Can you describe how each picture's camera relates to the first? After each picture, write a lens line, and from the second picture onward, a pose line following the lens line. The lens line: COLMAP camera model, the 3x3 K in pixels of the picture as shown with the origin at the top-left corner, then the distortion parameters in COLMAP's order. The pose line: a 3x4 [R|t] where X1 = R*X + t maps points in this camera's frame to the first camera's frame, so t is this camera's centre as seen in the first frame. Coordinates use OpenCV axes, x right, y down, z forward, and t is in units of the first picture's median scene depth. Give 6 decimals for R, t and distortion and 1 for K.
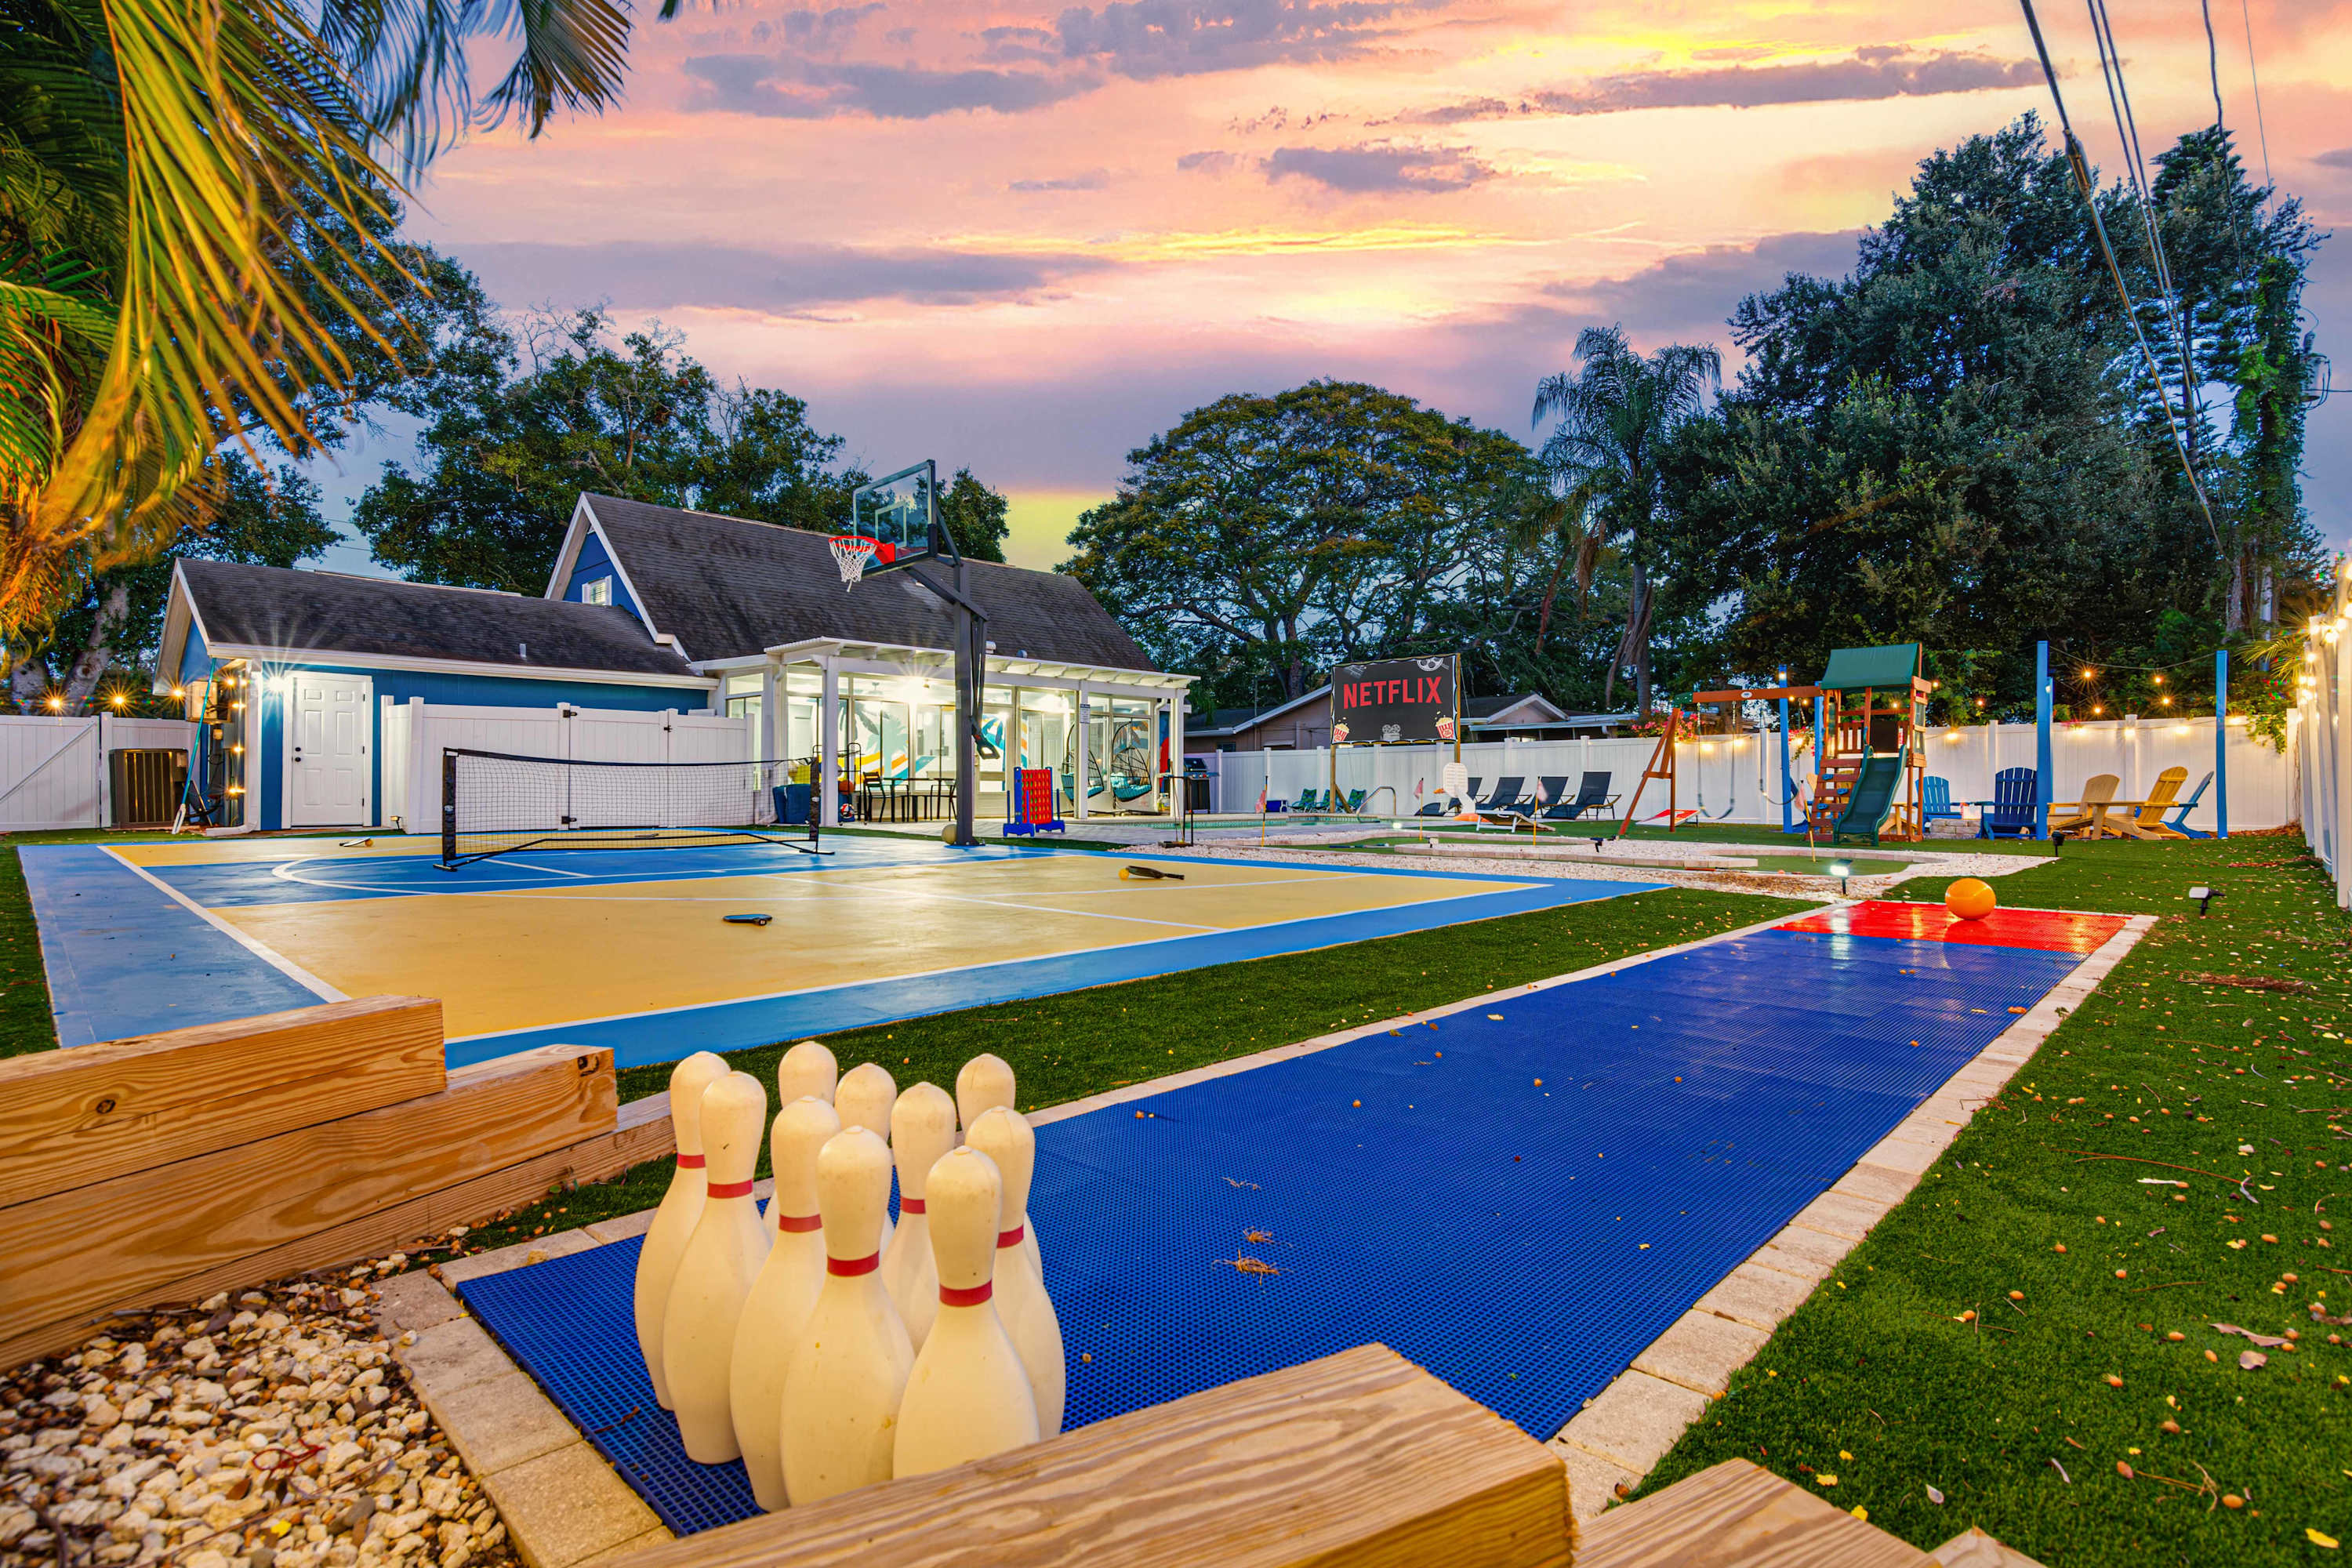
lens RADIAL K [[1132.7, 0, 1183.0], [0, 1132.7, 779.2], [0, 0, 1]] dist [-0.003013, 0.002051]
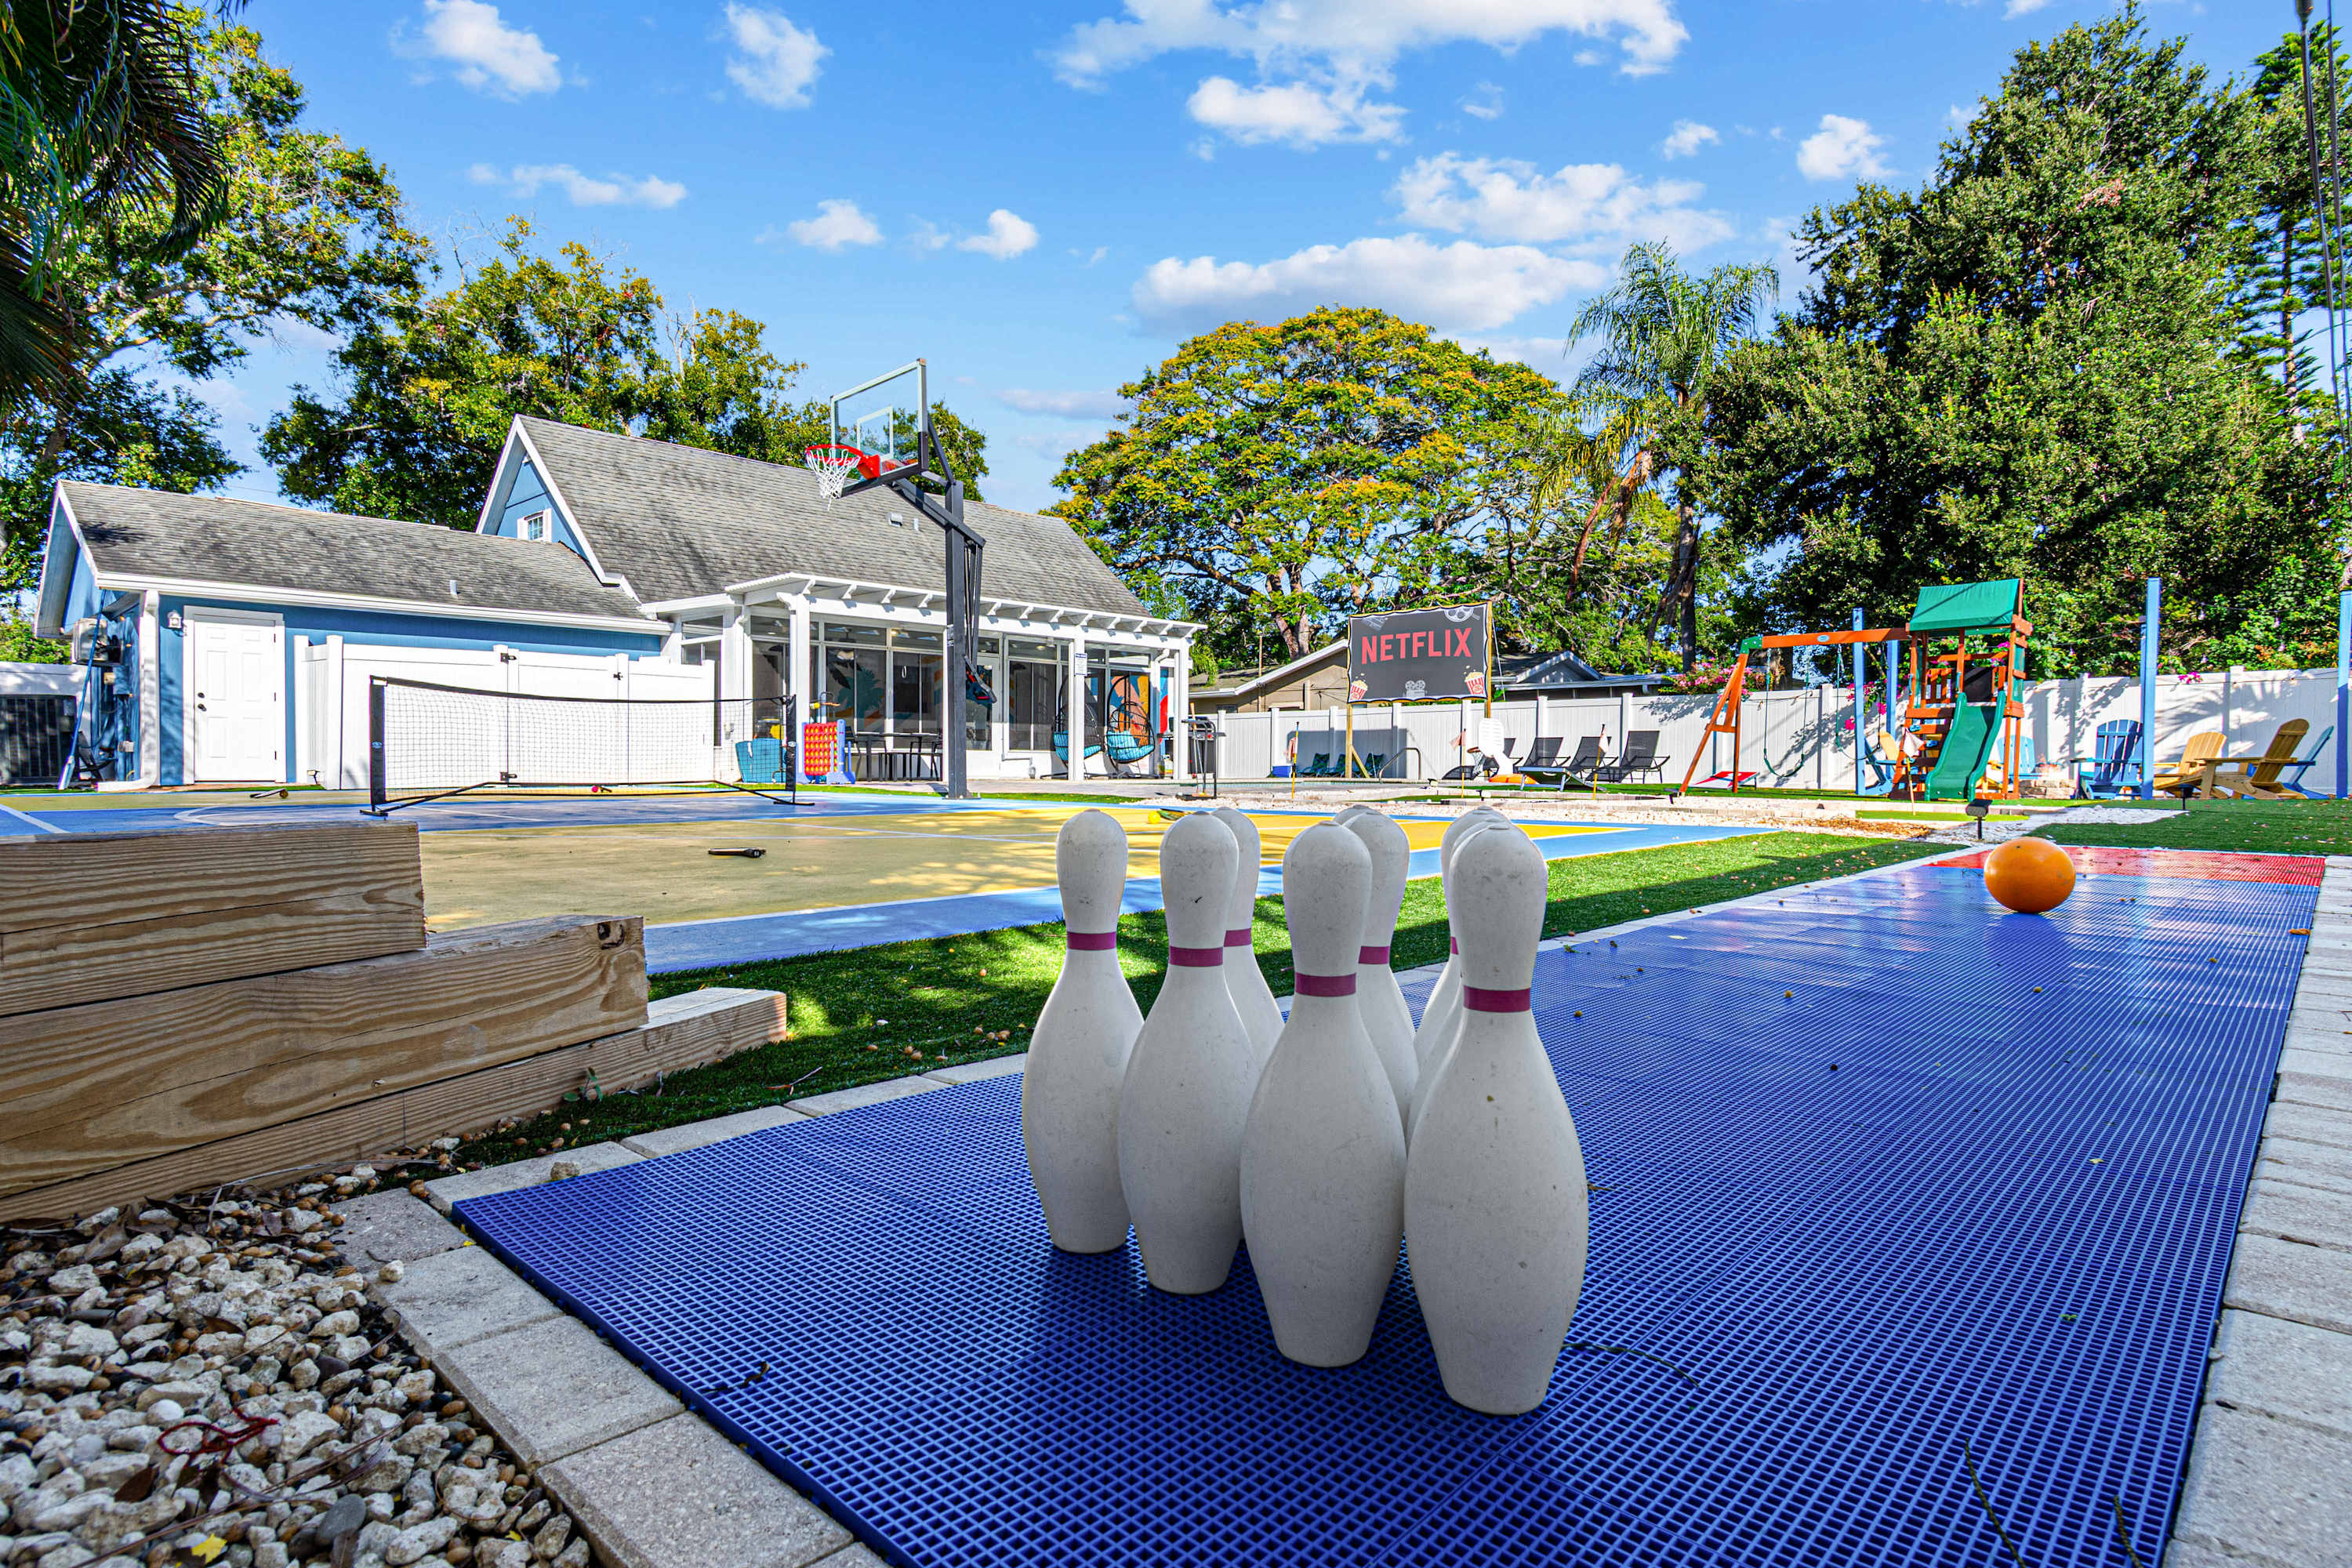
lens RADIAL K [[1234.9, 0, 1188.0], [0, 1234.9, 780.8], [0, 0, 1]] dist [0.001868, -0.000566]
pose [[0.999947, 0.002010, 0.010062, -0.007934], [-0.002274, 0.999652, 0.026262, 0.006575], [-0.010005, -0.026284, 0.999604, 0.009729]]
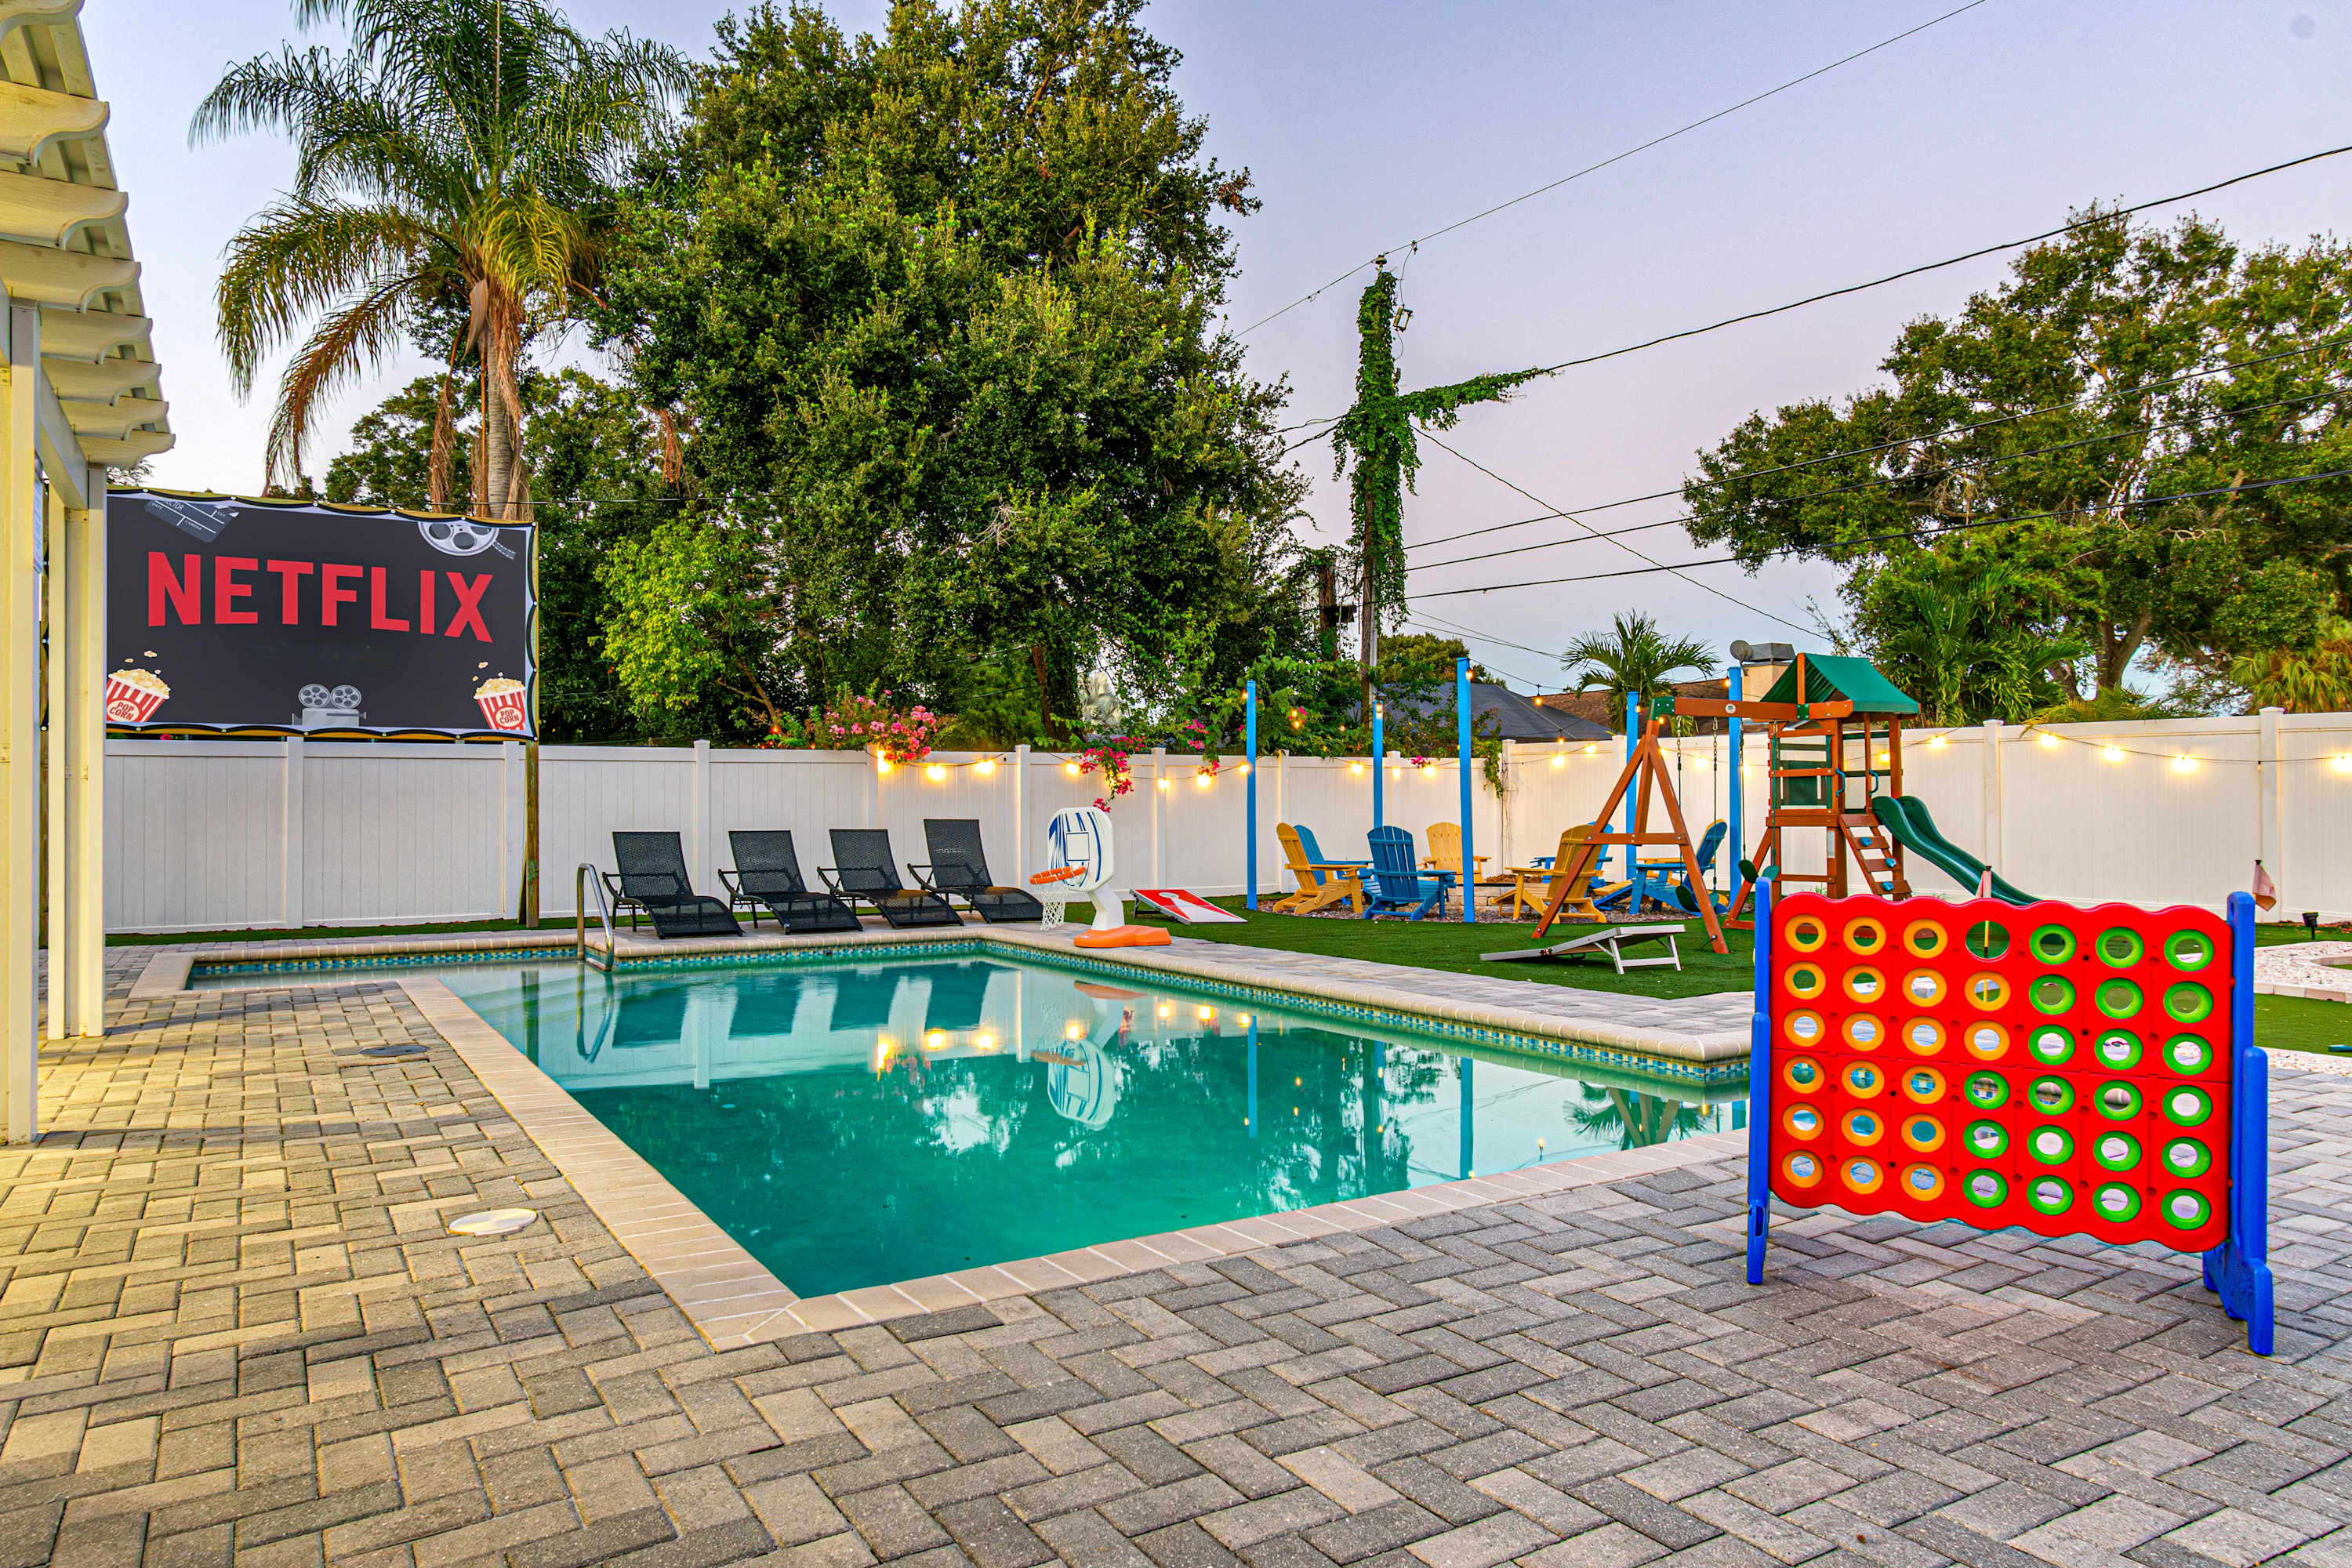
lens RADIAL K [[1490.5, 0, 1140.2], [0, 1490.5, 811.3], [0, 0, 1]] dist [-0.020030, -0.009422]
pose [[0.244469, -0.004687, 0.969646, -0.218852], [-0.011415, 0.999905, 0.007711, -0.014337], [-0.969590, -0.012953, 0.244393, 0.645672]]
